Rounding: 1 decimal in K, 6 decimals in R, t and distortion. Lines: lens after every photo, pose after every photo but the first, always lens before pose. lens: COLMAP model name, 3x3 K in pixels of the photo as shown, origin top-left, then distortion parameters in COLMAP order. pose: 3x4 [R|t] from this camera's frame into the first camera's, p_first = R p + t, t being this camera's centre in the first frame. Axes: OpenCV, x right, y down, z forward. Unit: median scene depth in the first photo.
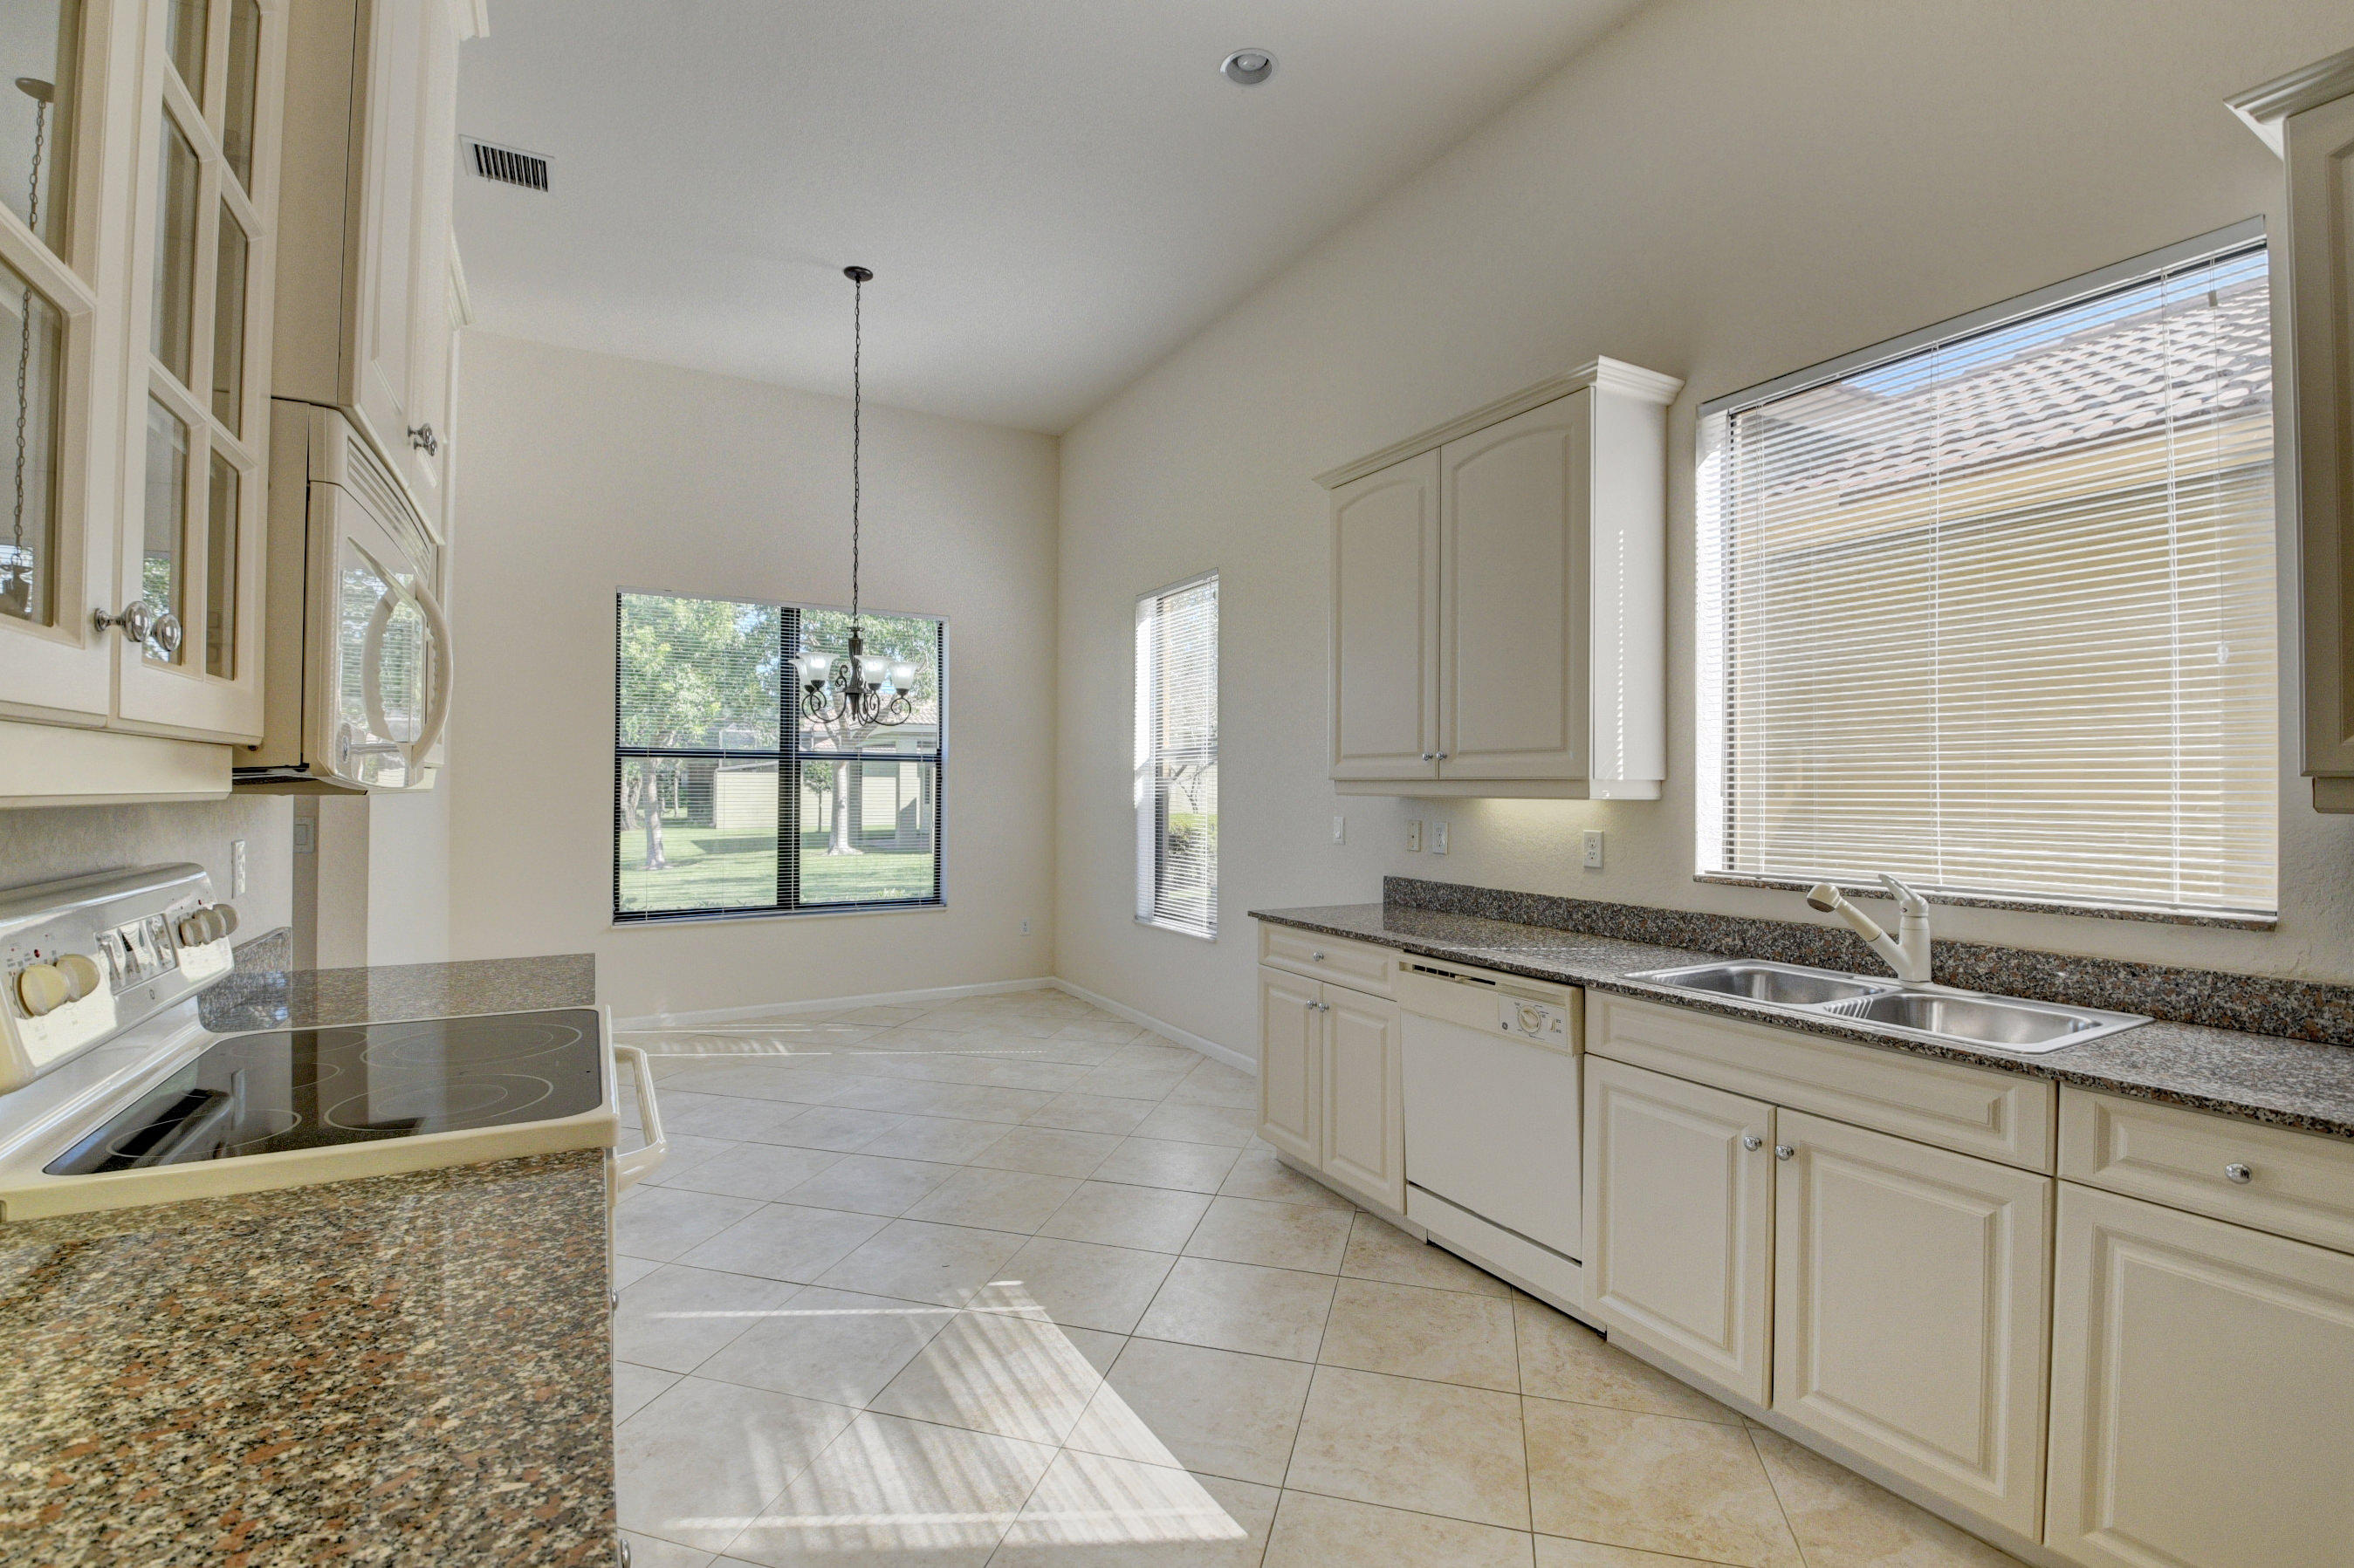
lens RADIAL K [[1037.7, 0, 1173.1], [0, 1037.7, 776.1], [0, 0, 1]] dist [0.014233, -0.025441]
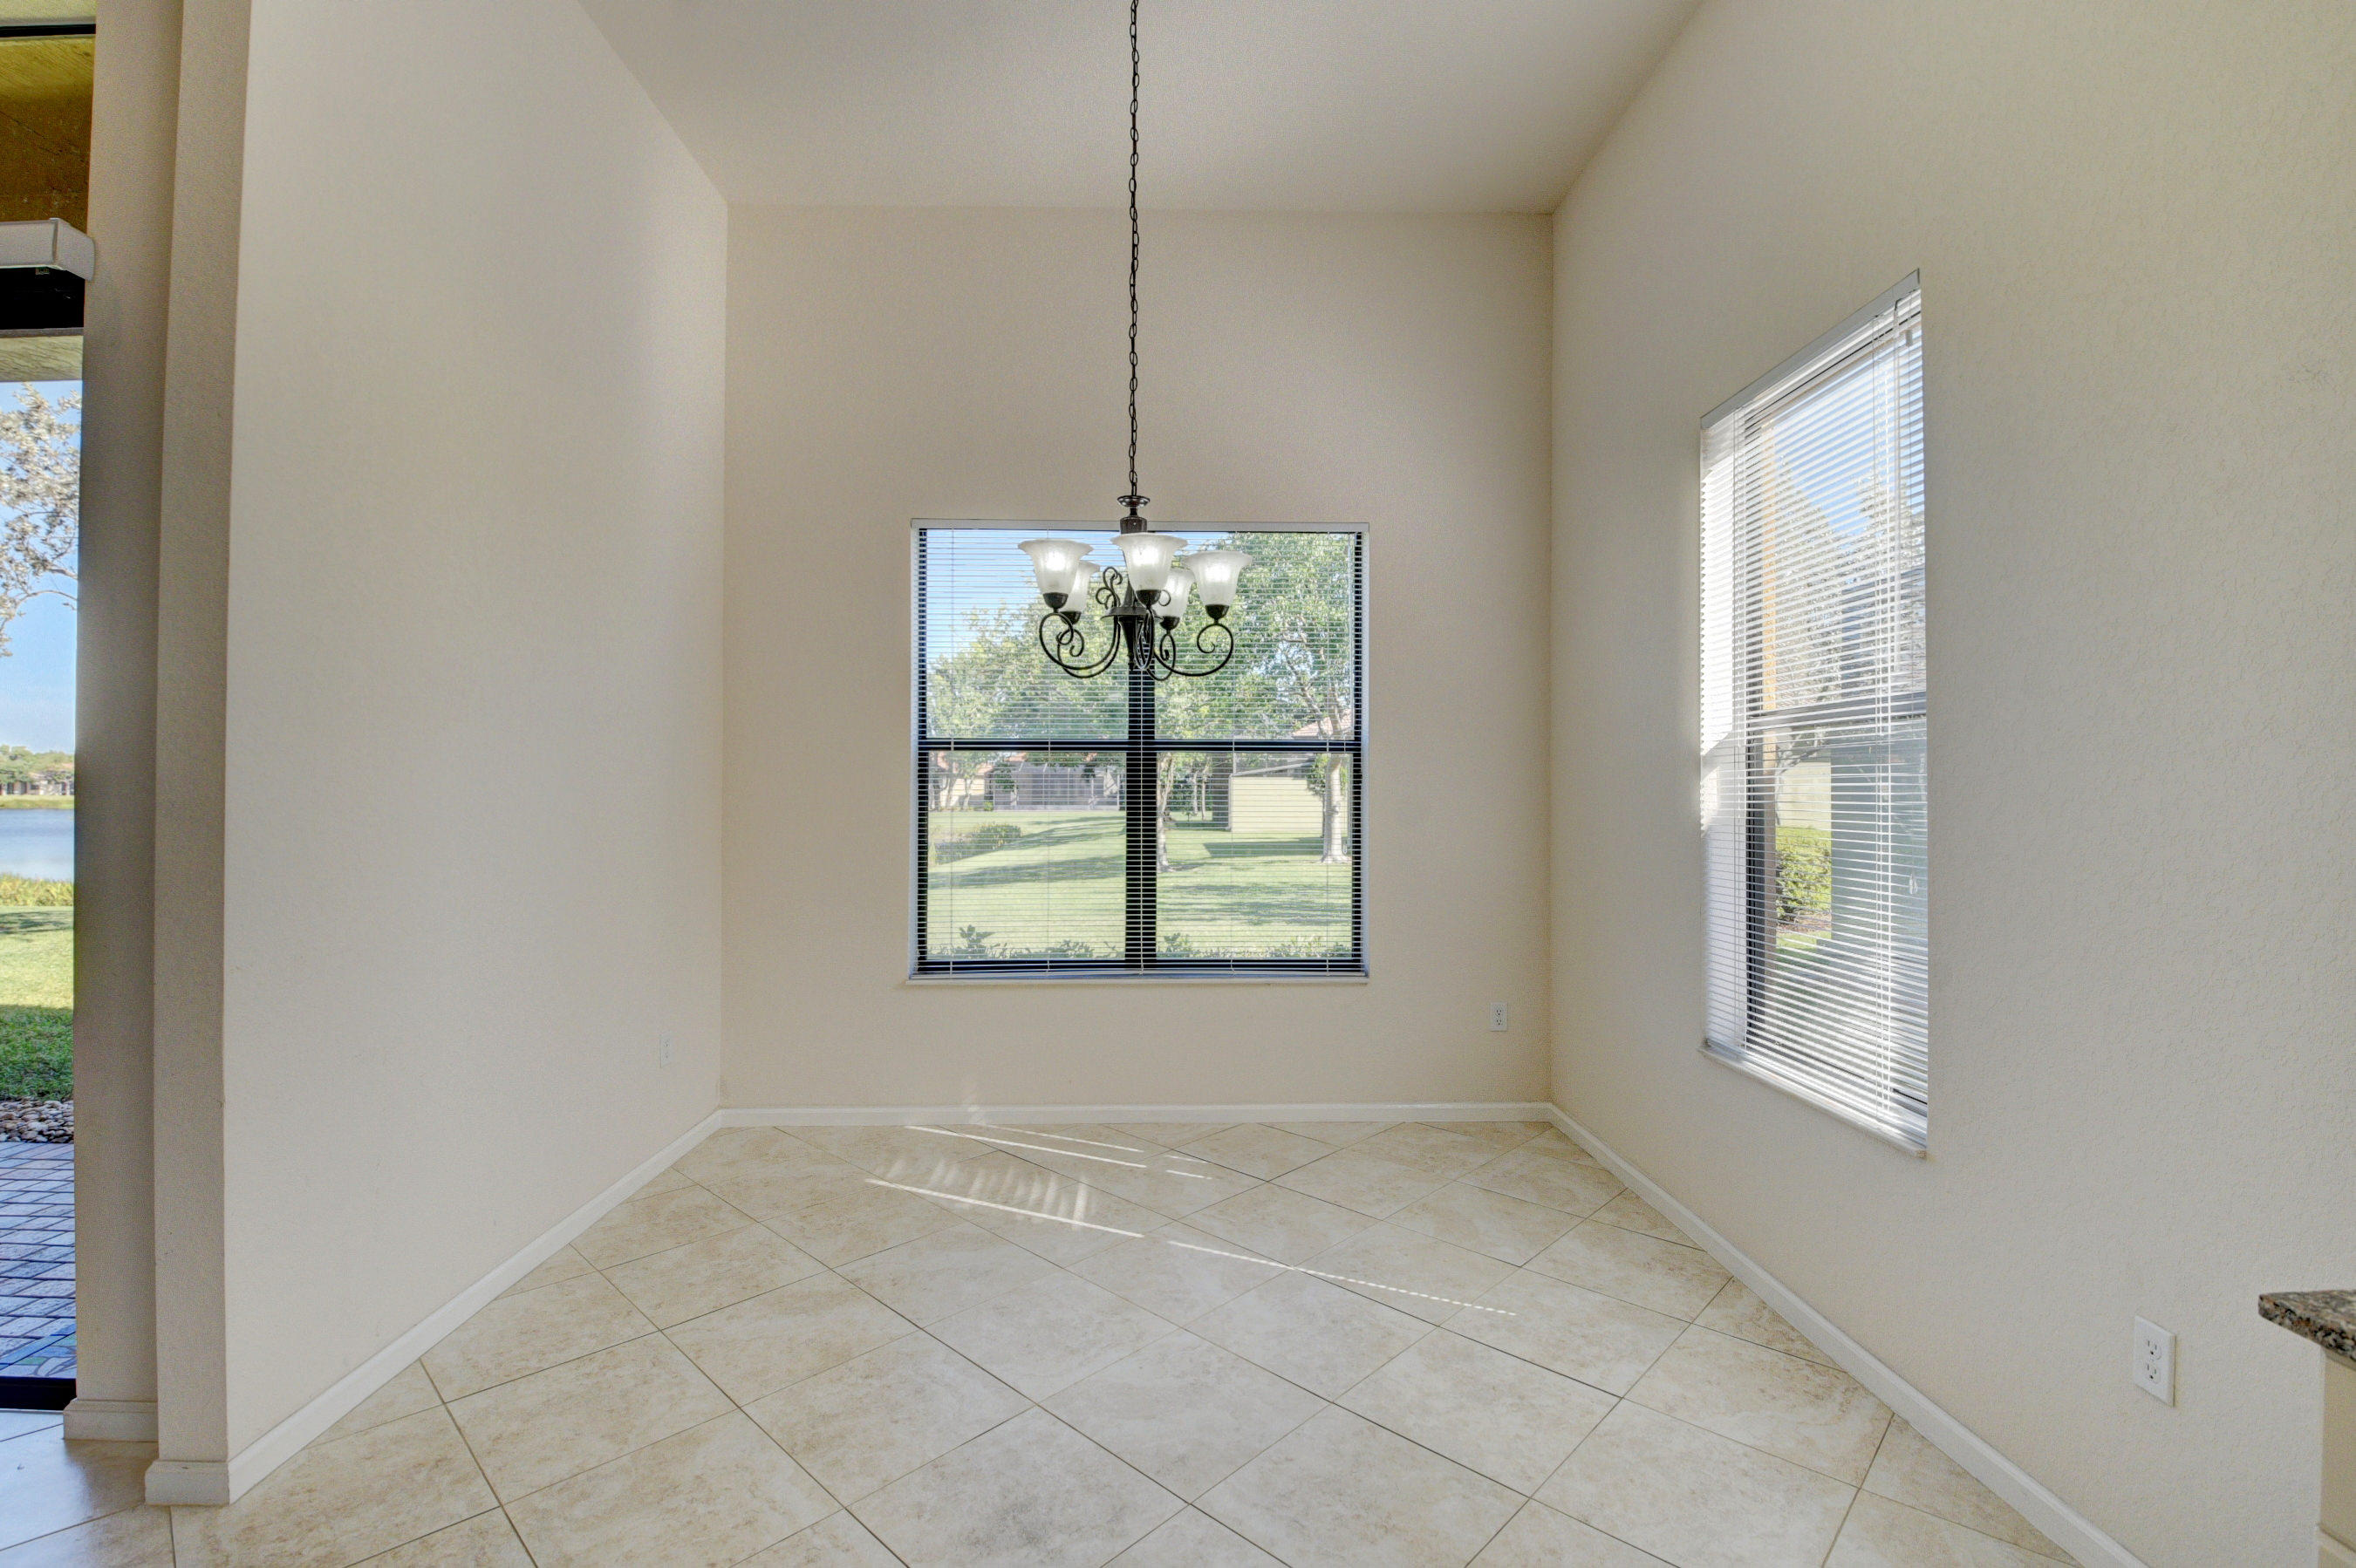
lens RADIAL K [[1030.9, 0, 1183.4], [0, 1030.9, 778.8], [0, 0, 1]] dist [0.010663, -0.021154]
pose [[0.884646, -0.009093, -0.466174, -0.049043], [0.008581, 0.999958, -0.003220, 0.010013], [0.466184, -0.001152, 0.884687, 0.836368]]
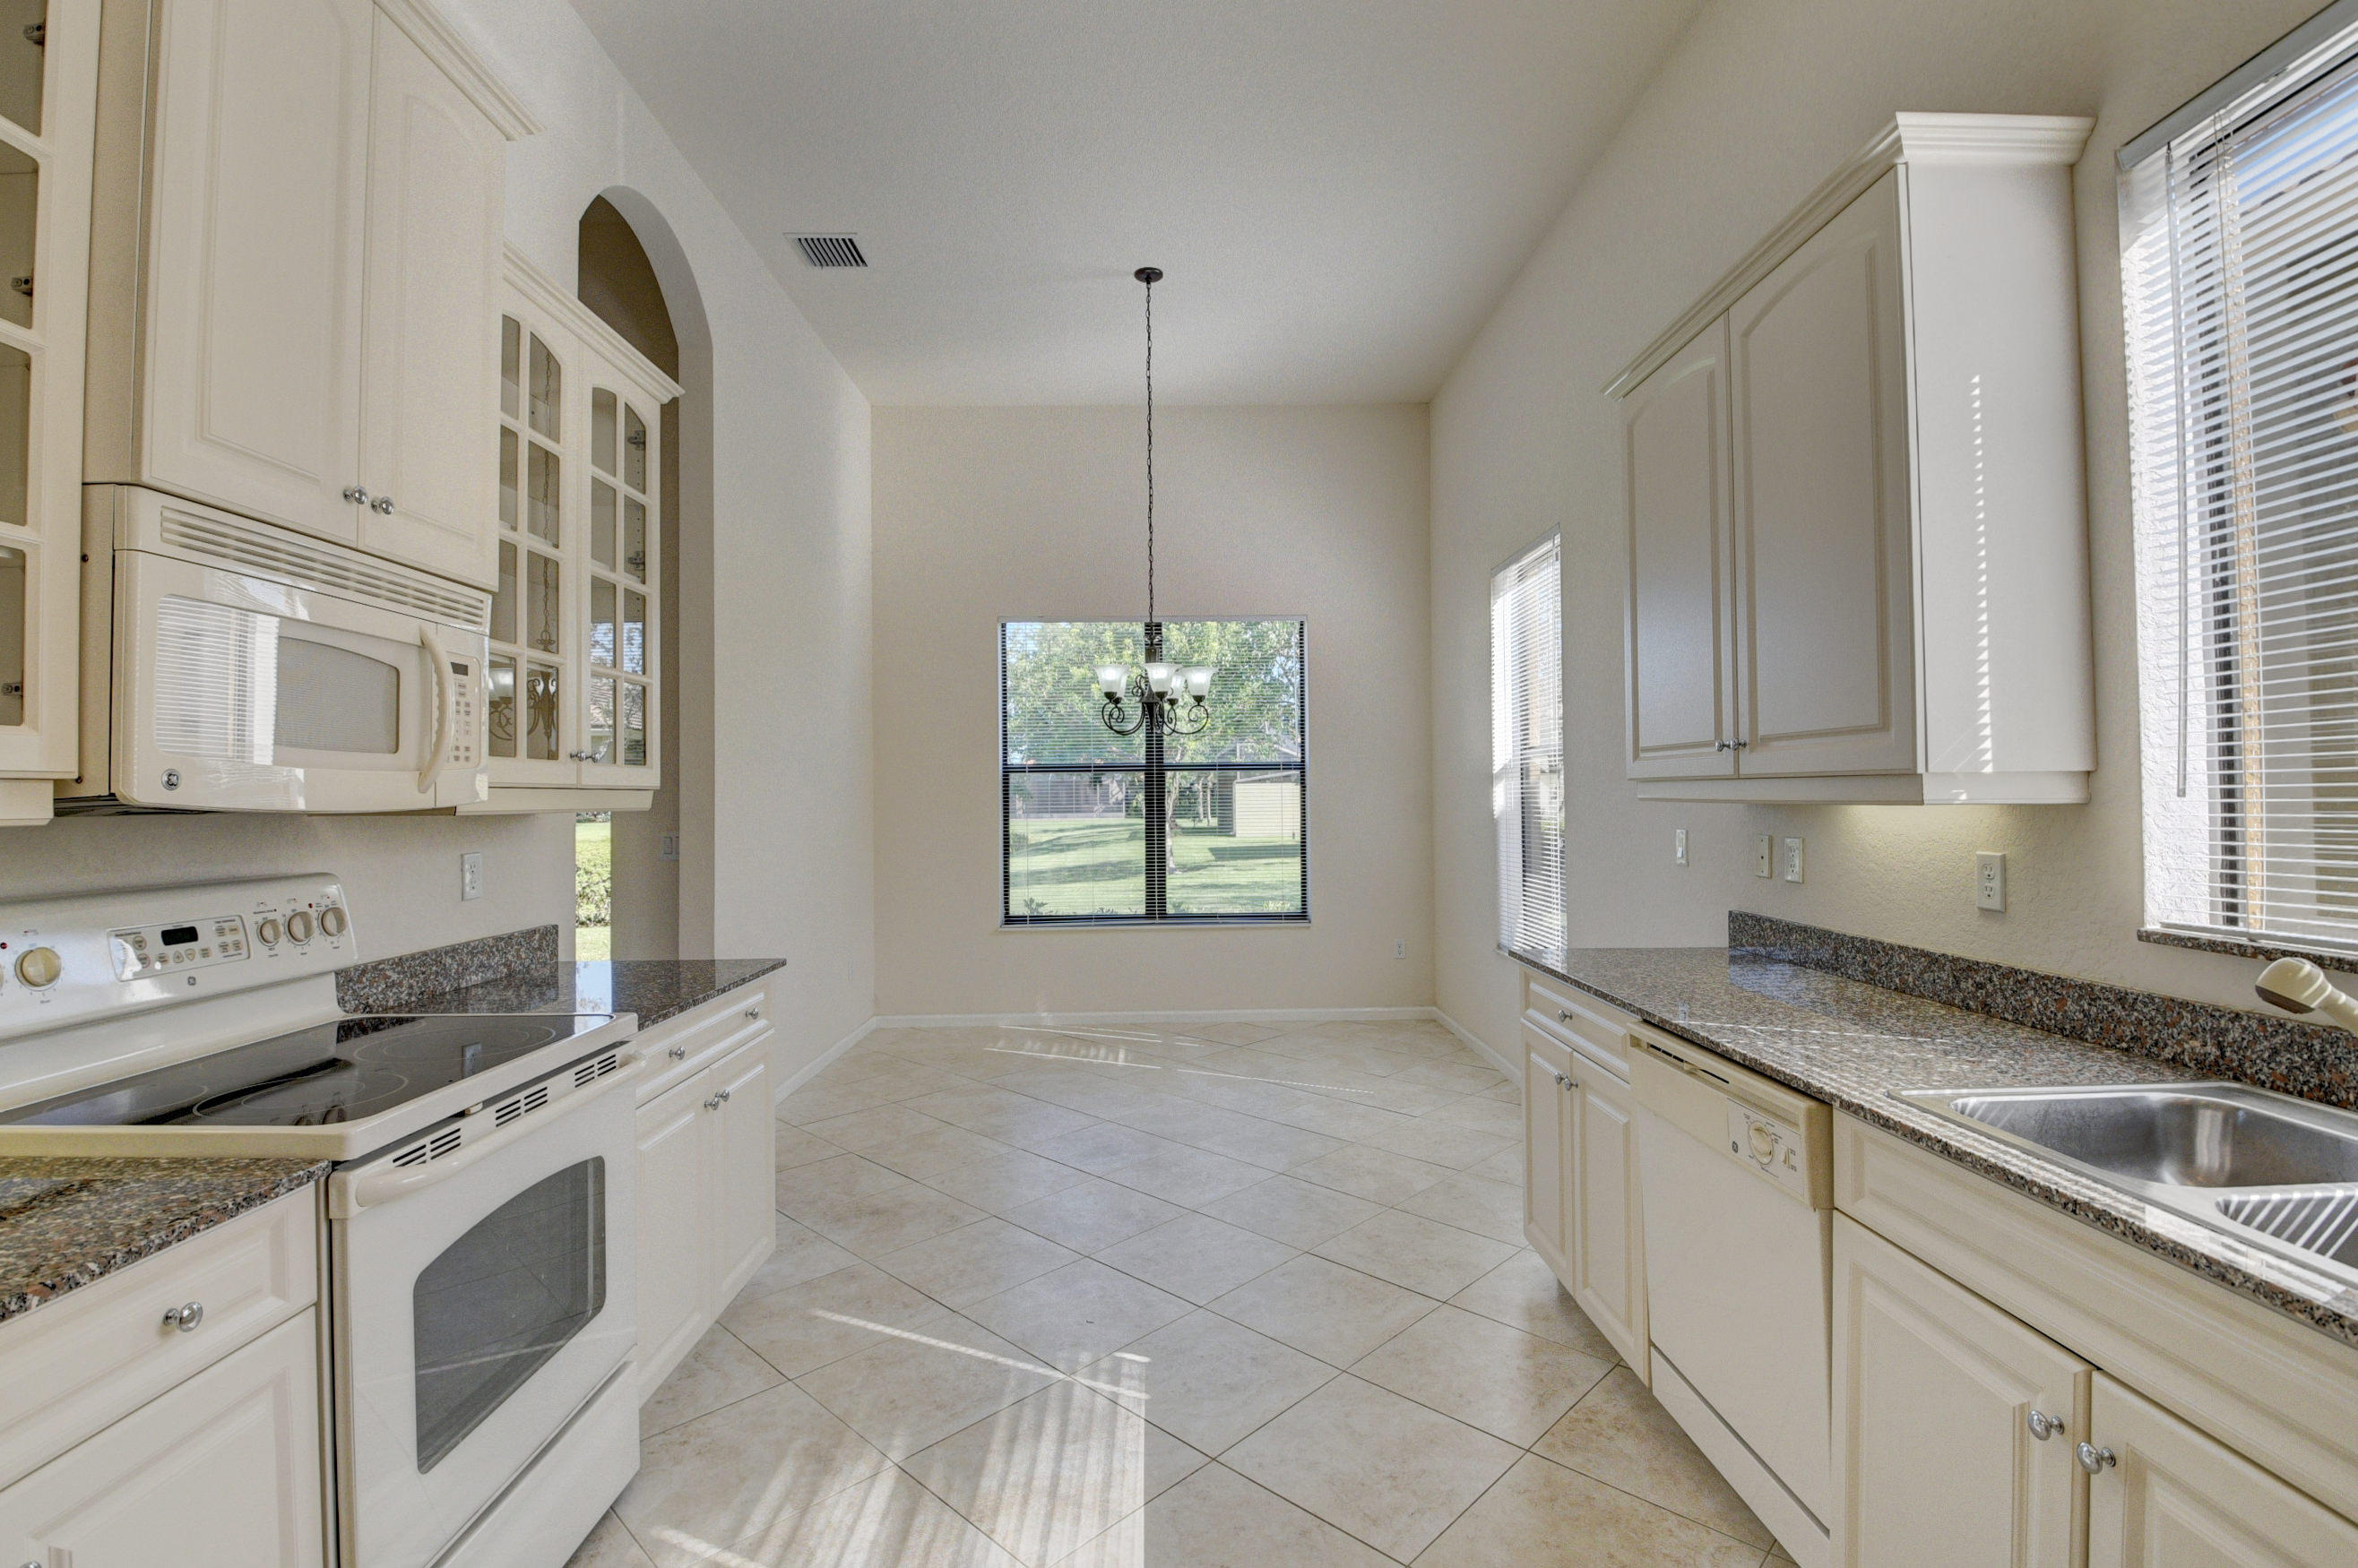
lens RADIAL K [[1064.7, 0, 1180.2], [0, 1064.7, 776.5], [0, 0, 1]] dist [0.008992, -0.024779]
pose [[0.880222, -0.023784, -0.473966, 0.298124], [0.020933, 0.999717, -0.011291, 0.002736], [0.474101, 0.000017, 0.880471, 0.204293]]
